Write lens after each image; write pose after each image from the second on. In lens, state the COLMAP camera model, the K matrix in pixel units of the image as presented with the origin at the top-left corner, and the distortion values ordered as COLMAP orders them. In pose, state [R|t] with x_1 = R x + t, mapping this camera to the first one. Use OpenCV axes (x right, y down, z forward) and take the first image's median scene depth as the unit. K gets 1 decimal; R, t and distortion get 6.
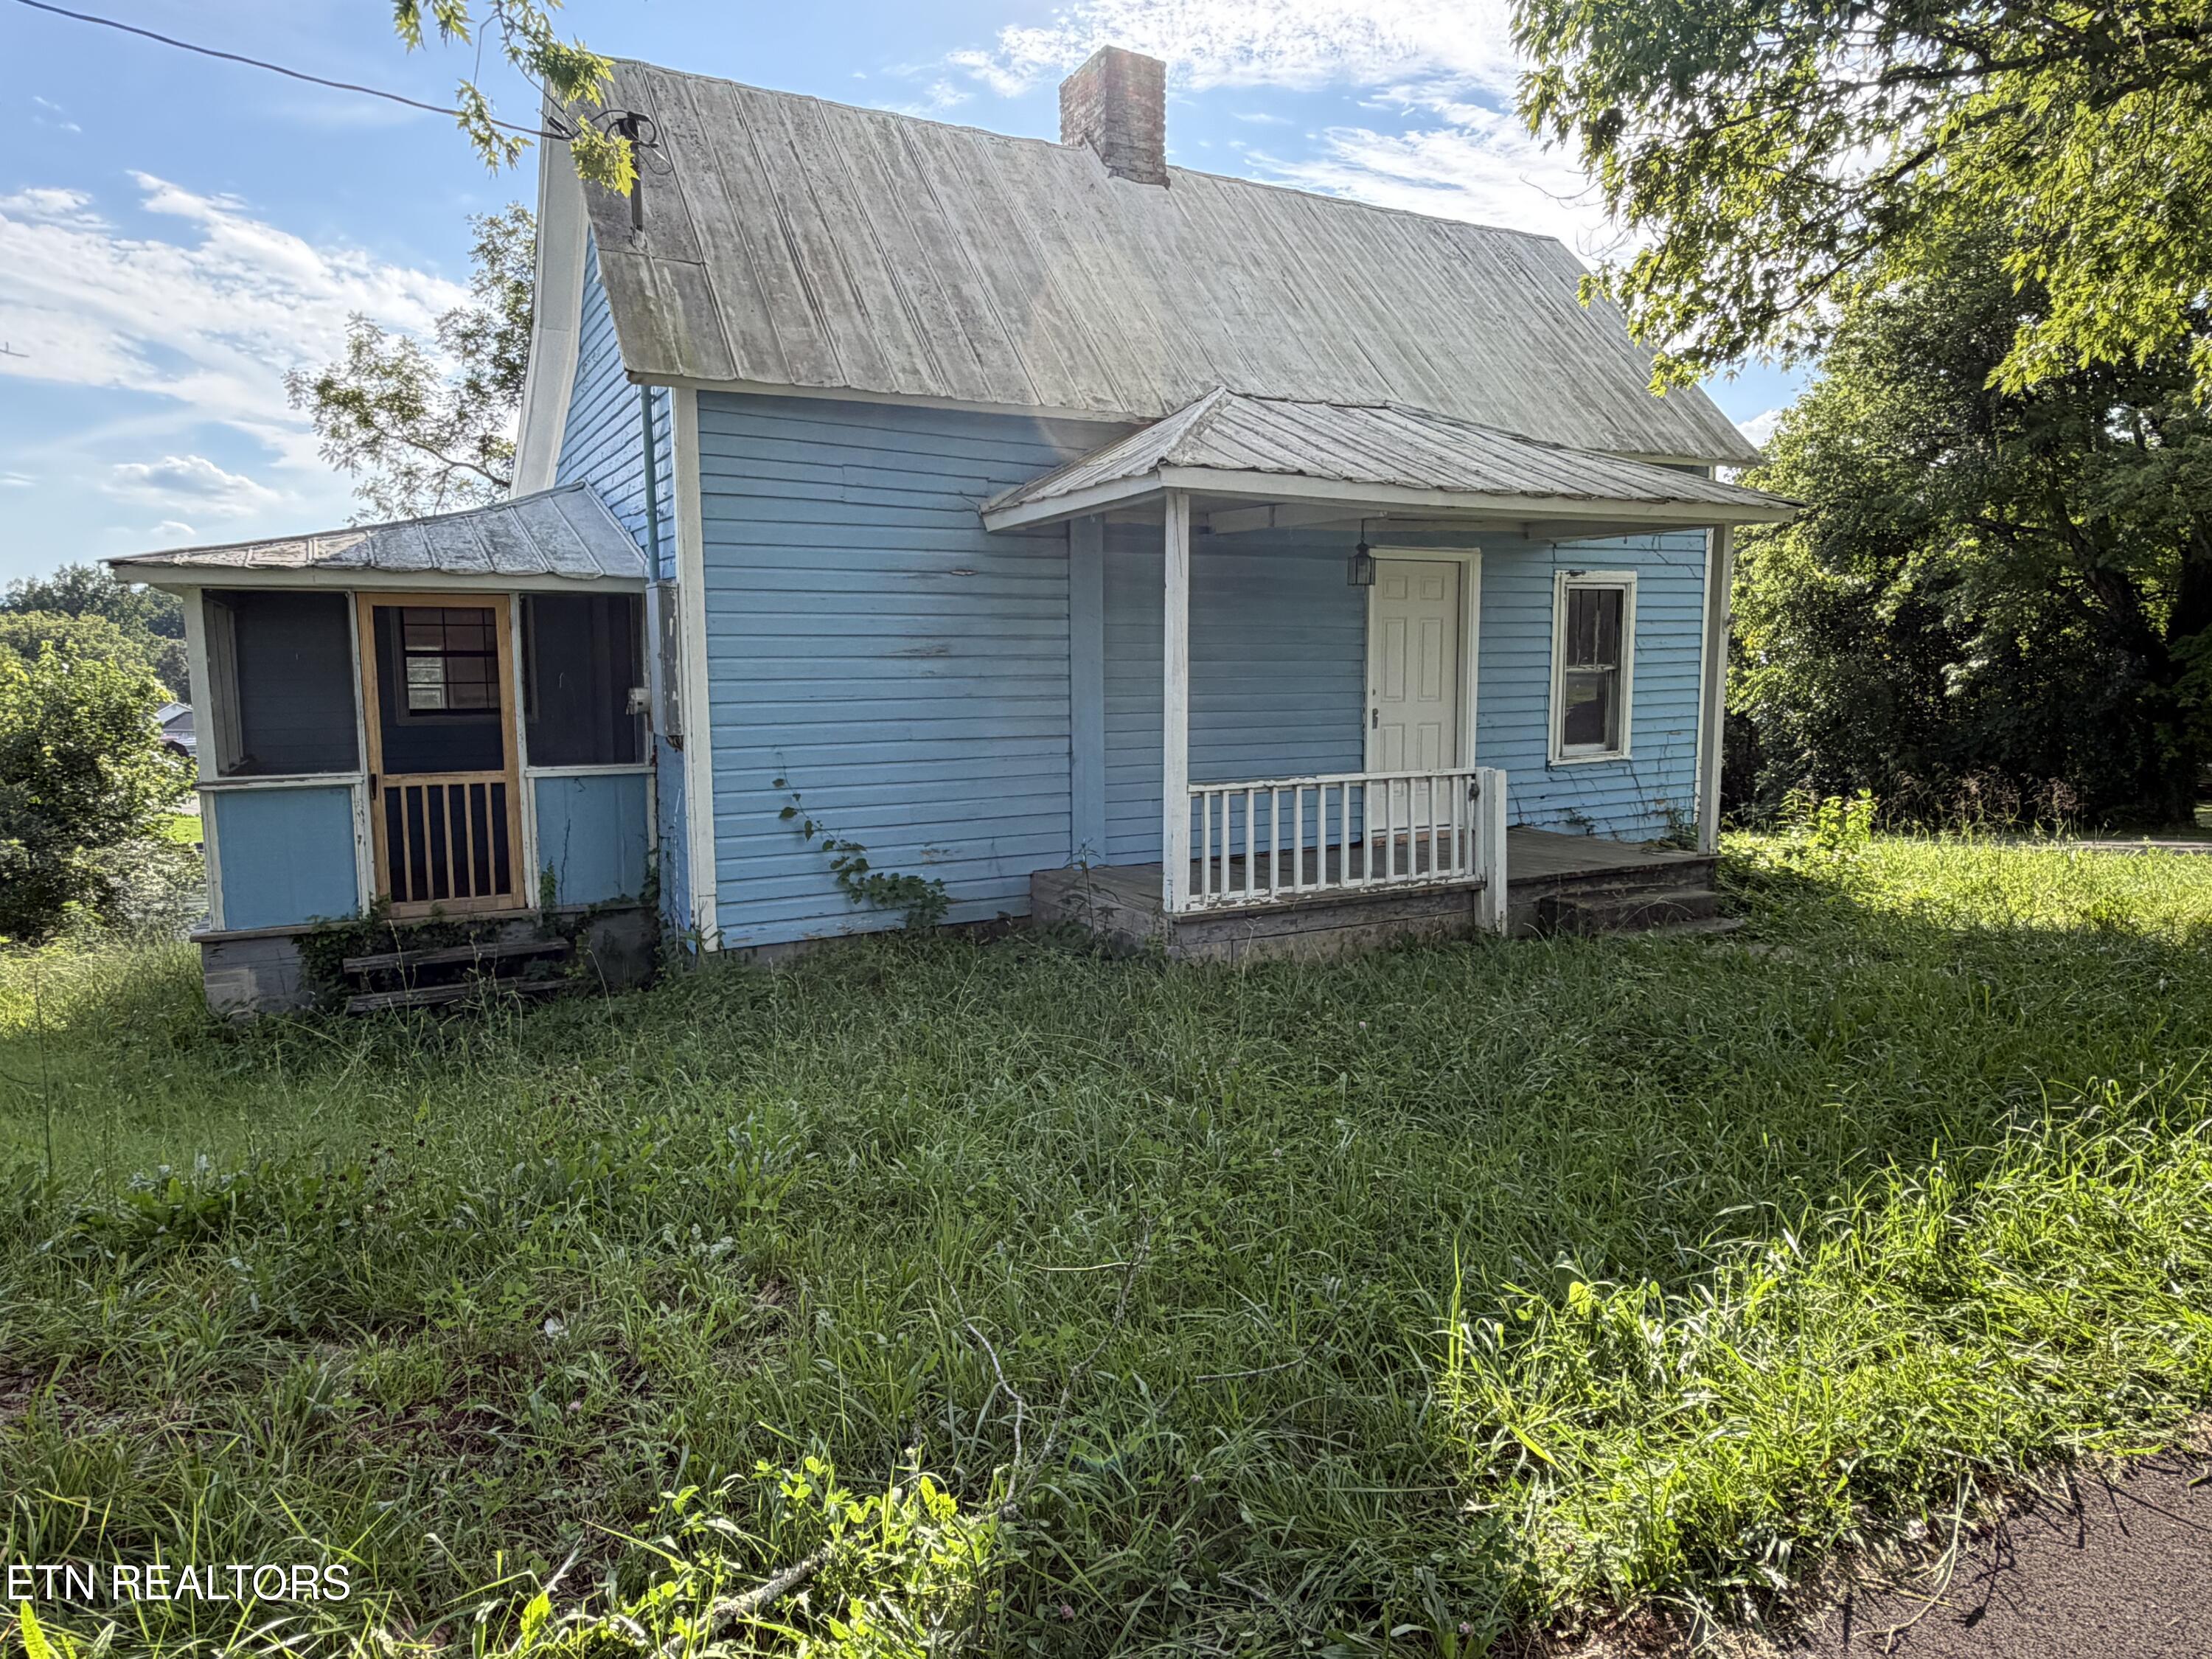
lens RADIAL K [[1387.0, 0, 1081.2], [0, 1387.0, 832.6], [0, 0, 1]] dist [-0.001344, -0.000244]
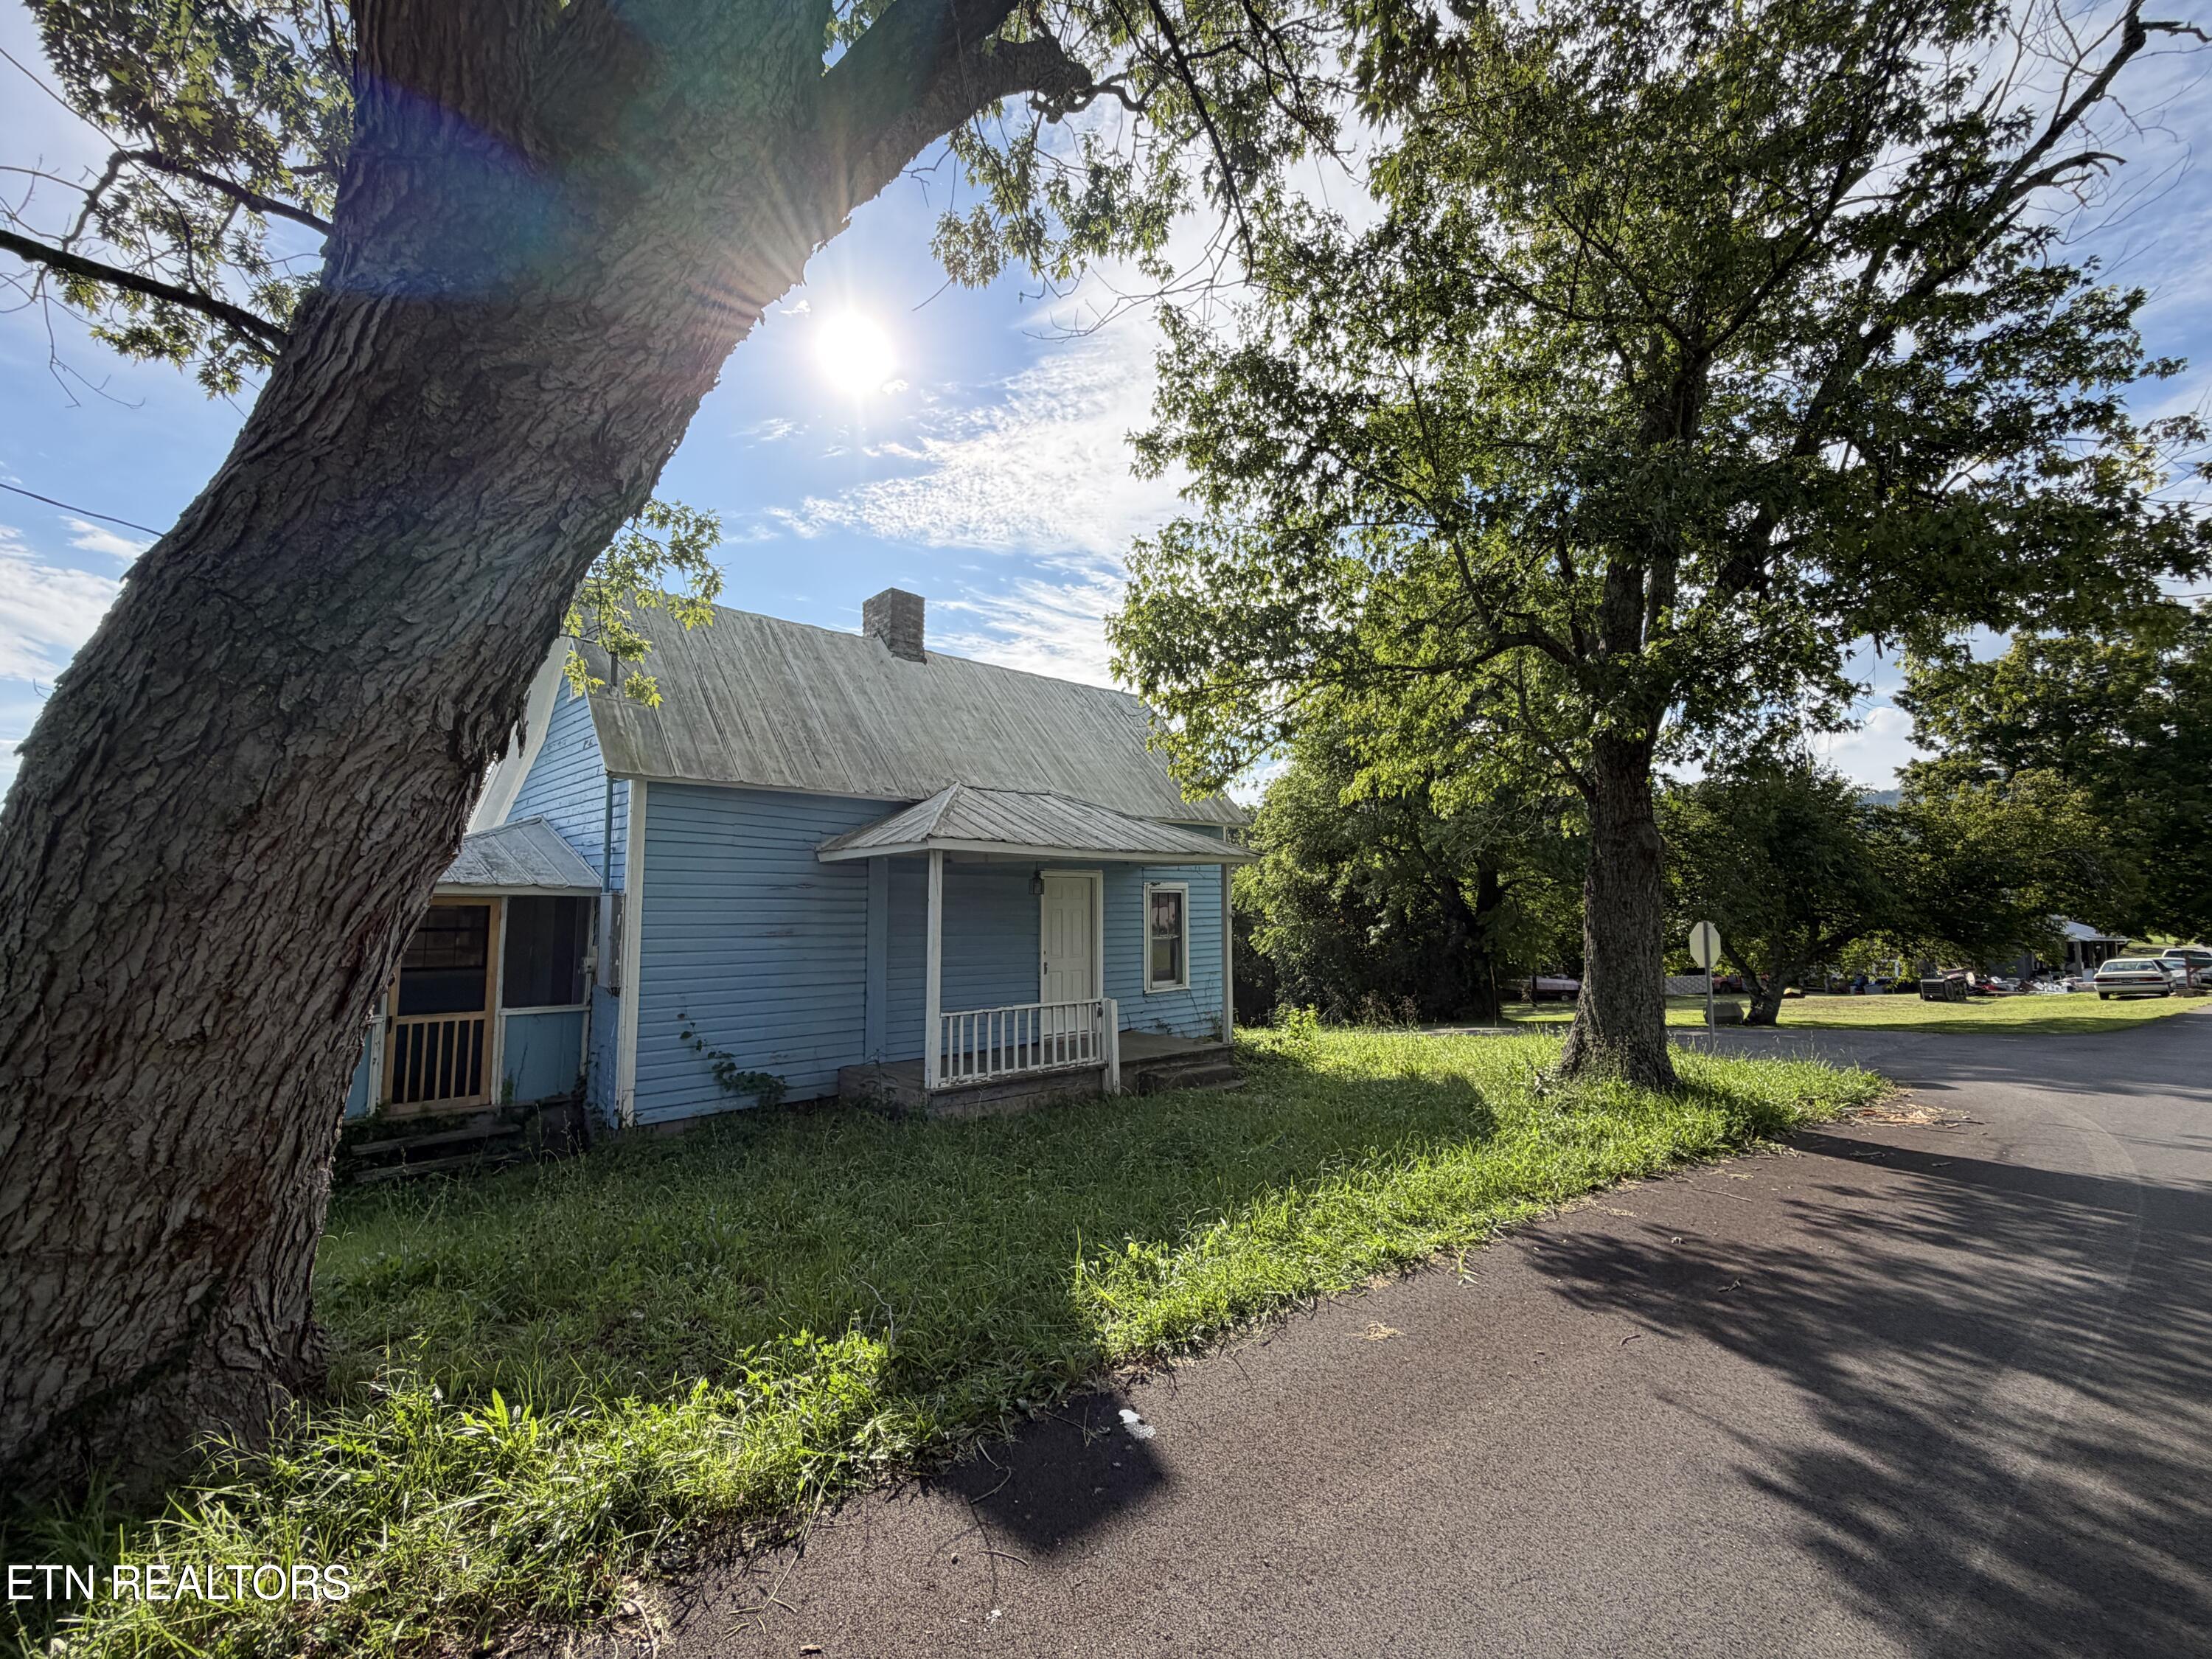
lens RADIAL K [[966.9, 0, 1100.7], [0, 966.9, 828.2], [0, 0, 1]] dist [0.001201, -0.000103]
pose [[0.966014, 0.027831, 0.256986, -0.040630], [0.026257, 0.978480, -0.204667, -0.006441], [-0.257151, 0.204459, 0.944495, -0.215464]]
